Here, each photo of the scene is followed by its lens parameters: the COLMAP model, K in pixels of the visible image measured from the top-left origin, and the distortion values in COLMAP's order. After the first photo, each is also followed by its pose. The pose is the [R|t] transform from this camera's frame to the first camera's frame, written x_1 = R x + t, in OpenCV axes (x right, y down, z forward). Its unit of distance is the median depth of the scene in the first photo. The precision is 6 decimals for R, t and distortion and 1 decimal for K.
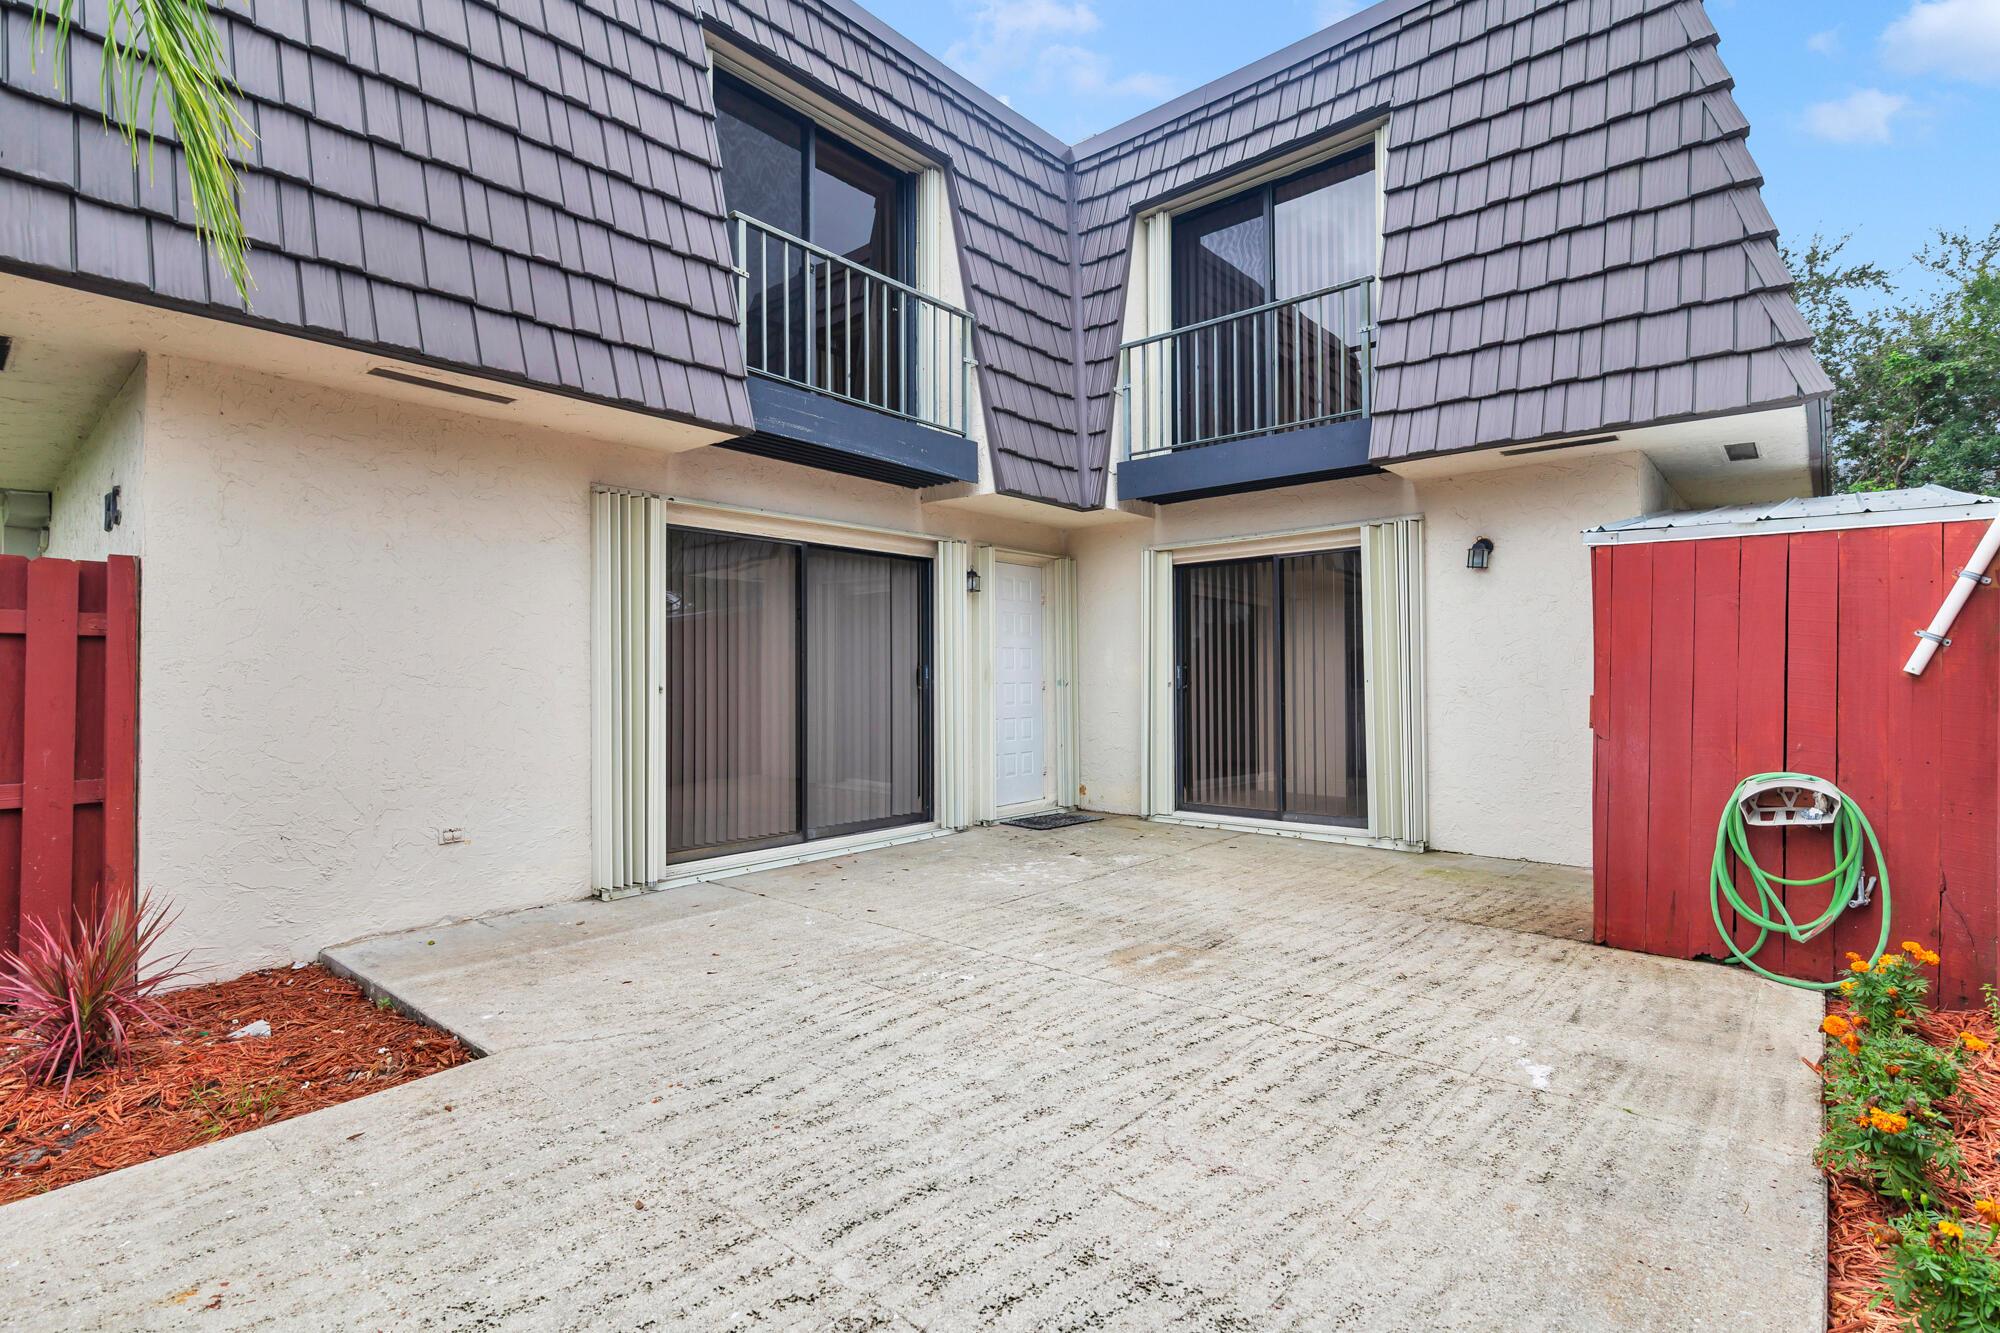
lens RADIAL K [[923.1, 0, 1000.0], [0, 923.1, 666.5], [0, 0, 1]] dist [0.002775, -0.000183]
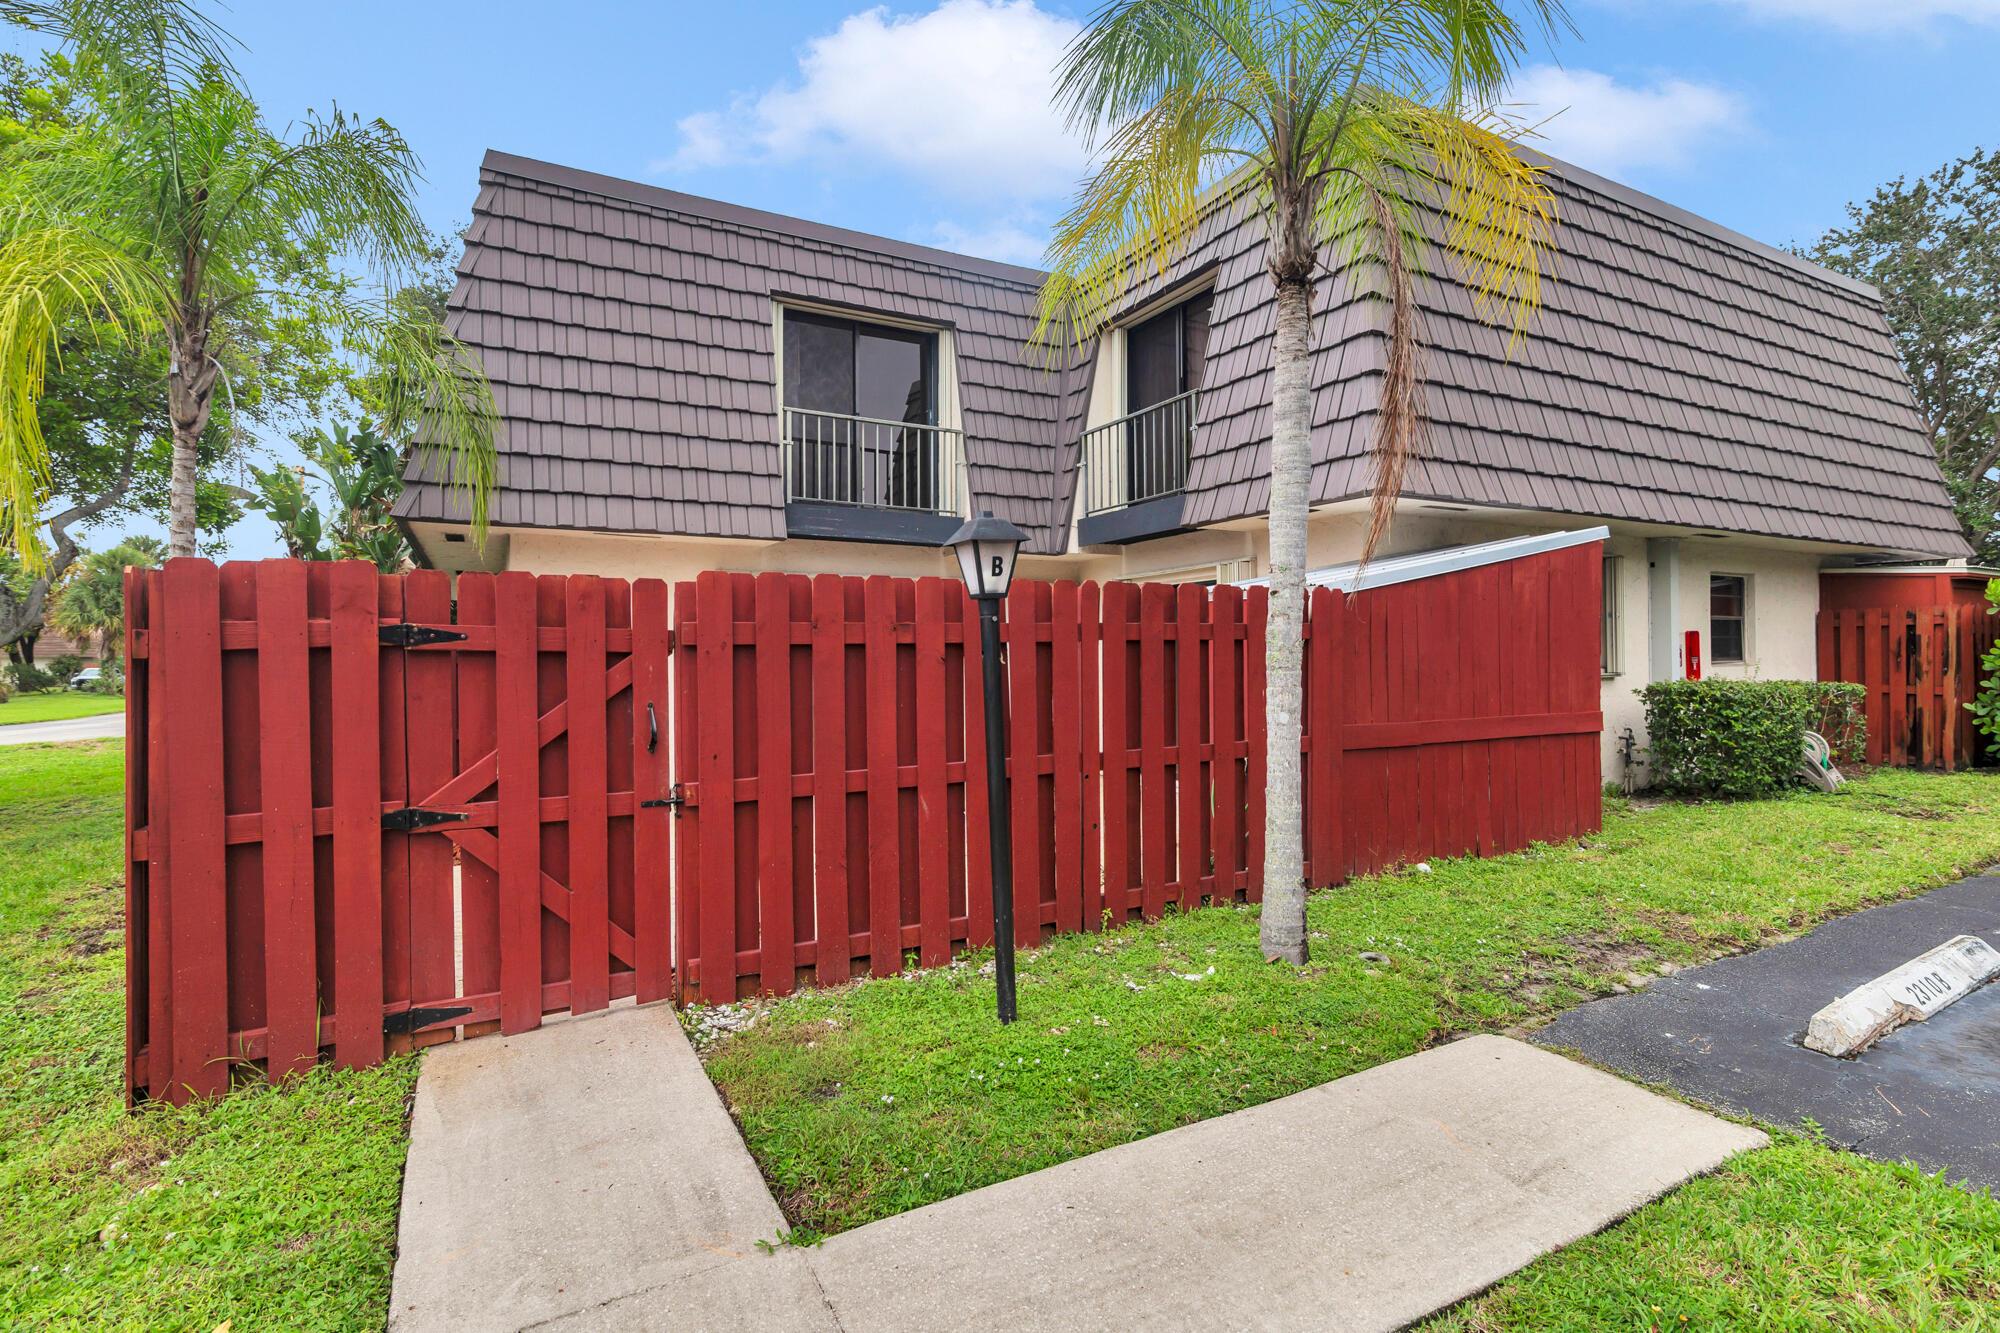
lens RADIAL K [[950.4, 0, 983.5], [0, 950.4, 660.2], [0, 0, 1]] dist [0.004081, 0.000153]
pose [[0.927711, -0.002397, -0.373292, 0.973741], [0.008873, 0.999838, 0.015632, -0.063252], [0.373194, -0.017814, 0.927582, -0.694028]]
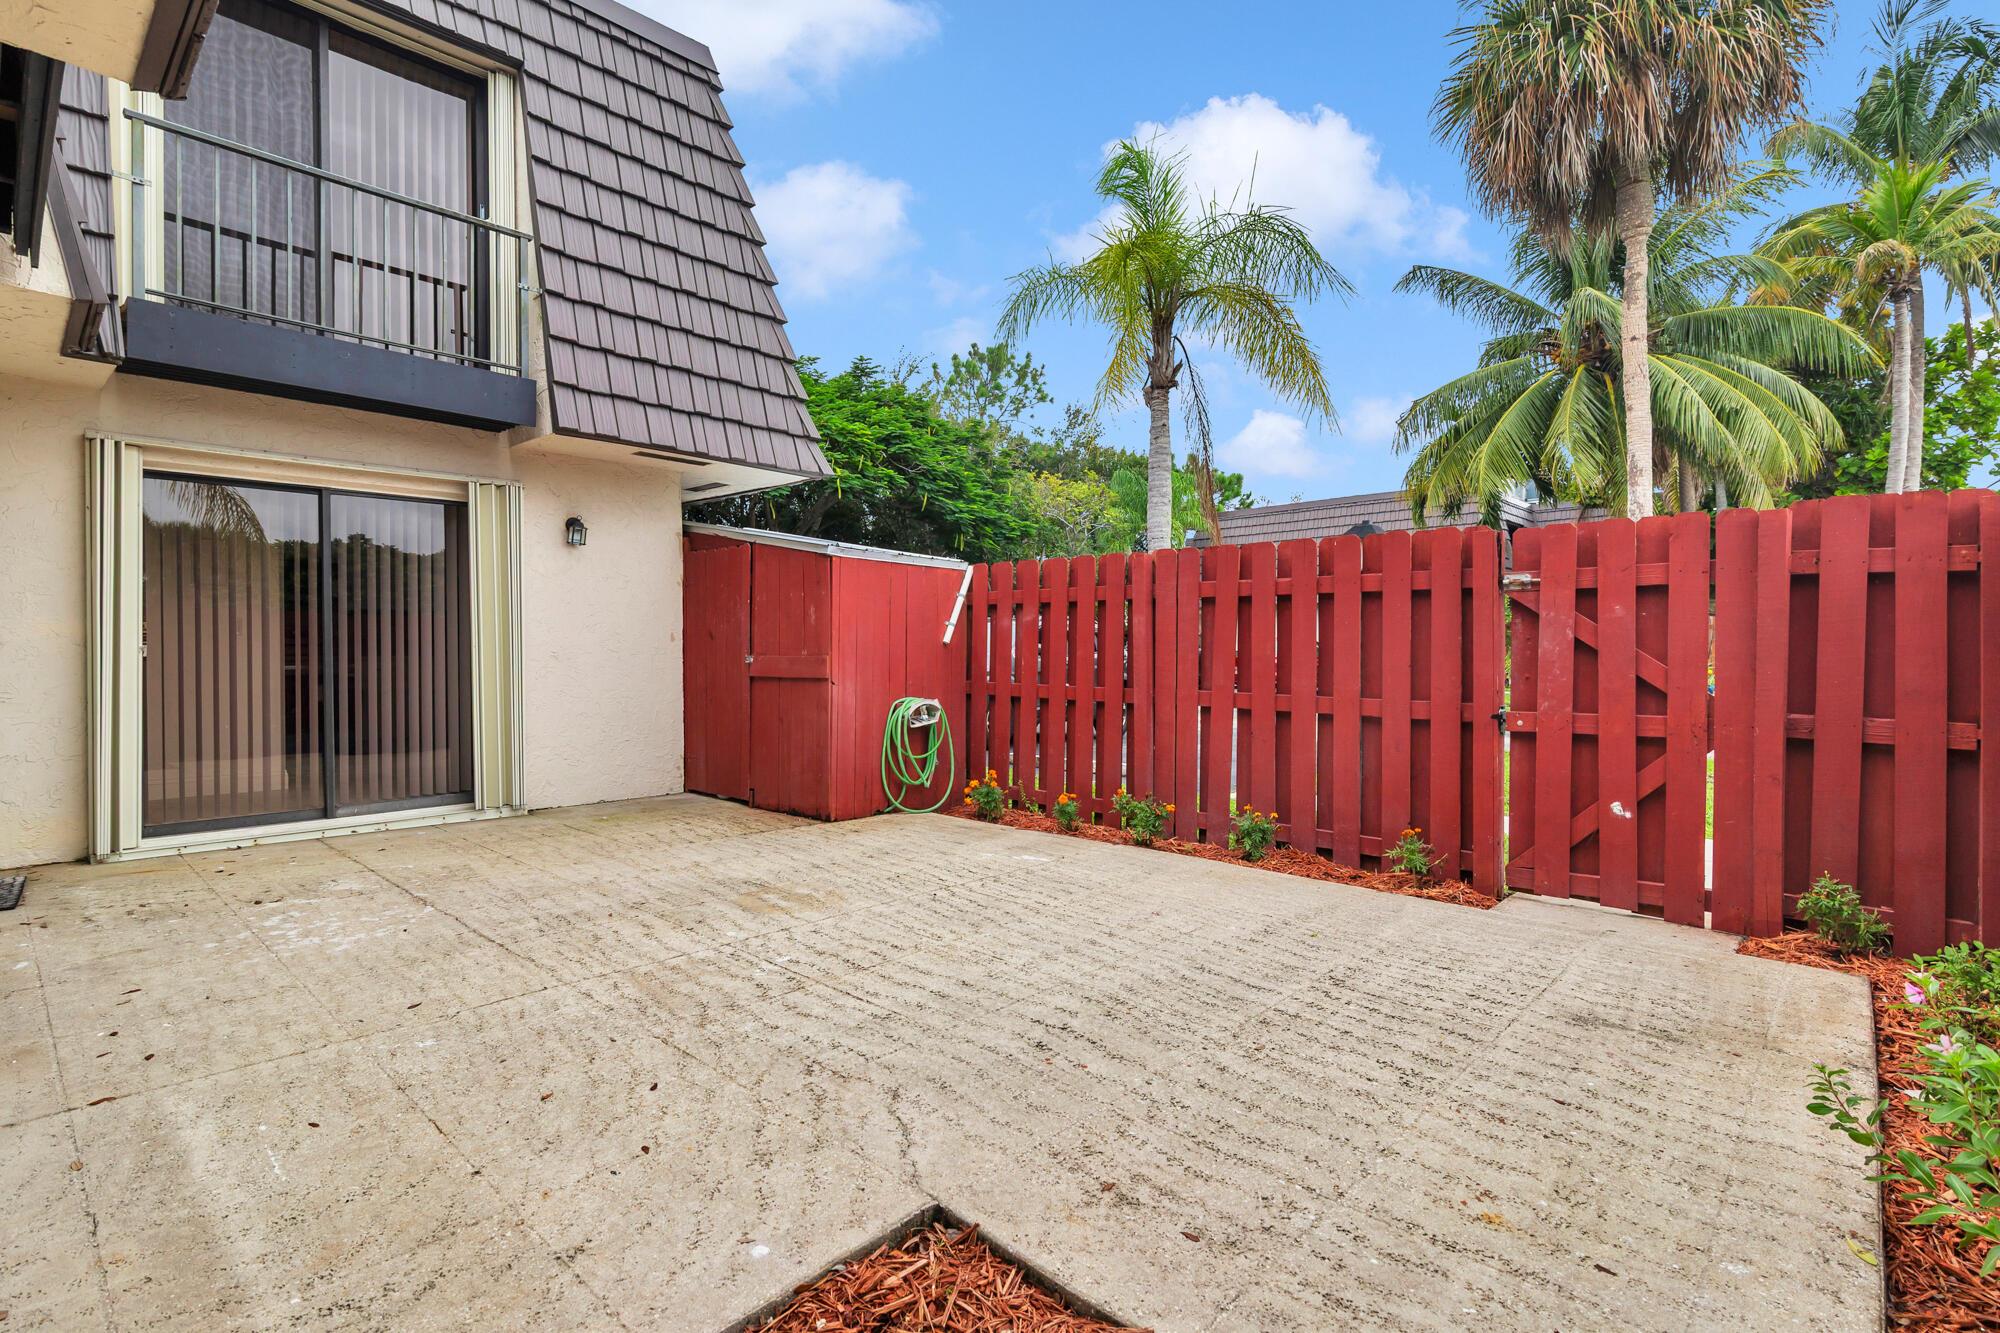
lens RADIAL K [[950.4, 0, 983.5], [0, 950.4, 660.2], [0, 0, 1]] dist [0.004081, 0.000153]
pose [[0.051353, -0.006214, 0.998661, -0.904962], [-0.013712, 0.999882, 0.006927, 0.025650], [-0.998586, -0.014049, 0.051261, 0.699211]]
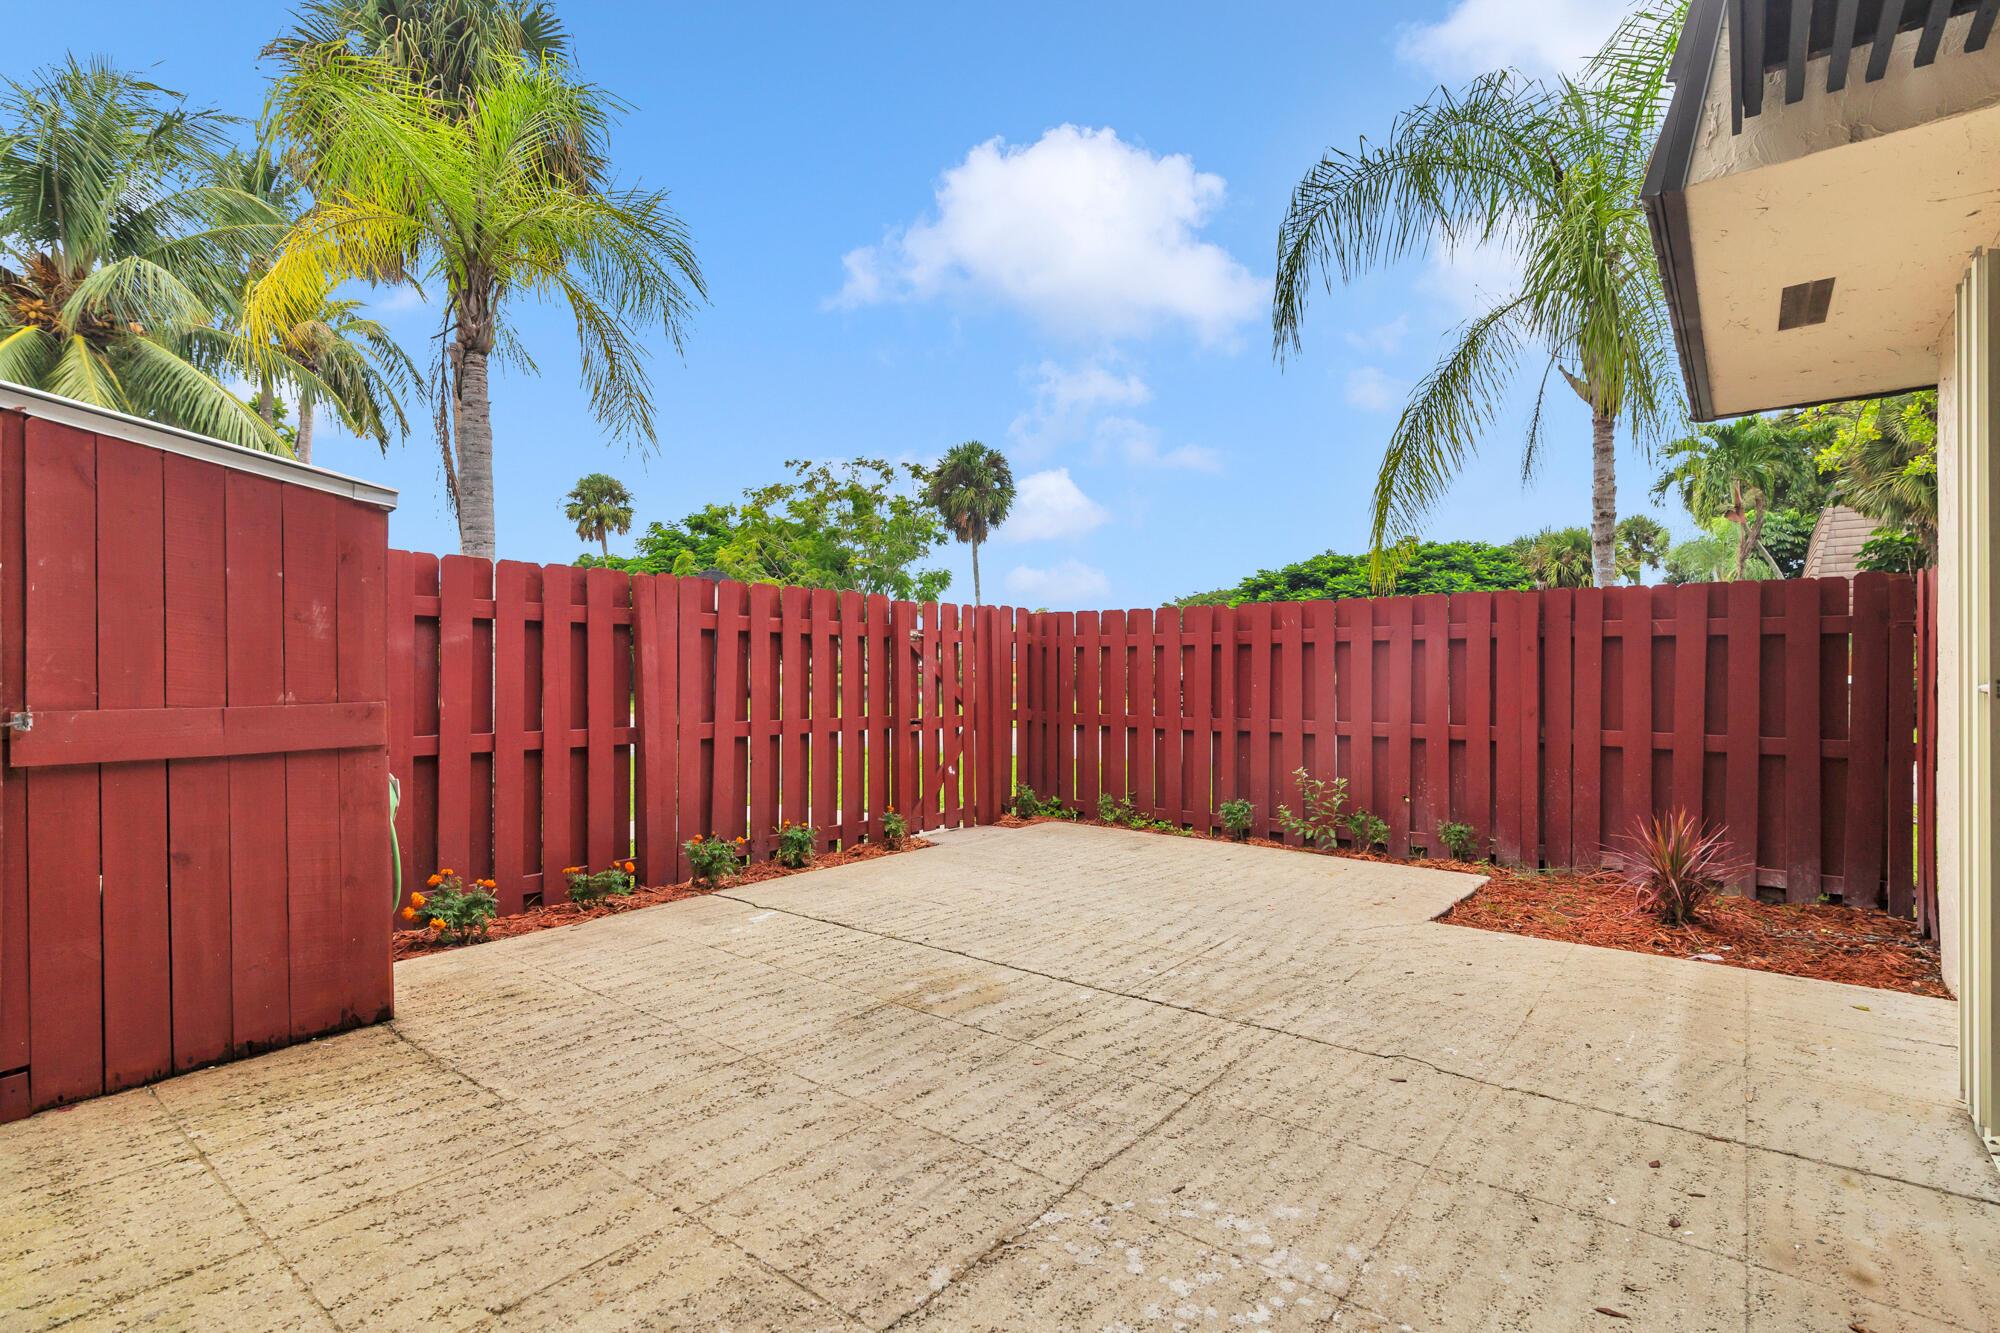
lens RADIAL K [[950.4, 0, 983.5], [0, 950.4, 660.2], [0, 0, 1]] dist [0.004081, 0.000153]
pose [[-0.999524, 0.008342, -0.029716, 0.161295], [0.009063, 0.999666, -0.024203, 0.017354], [0.029504, -0.024461, -0.999265, 1.896941]]
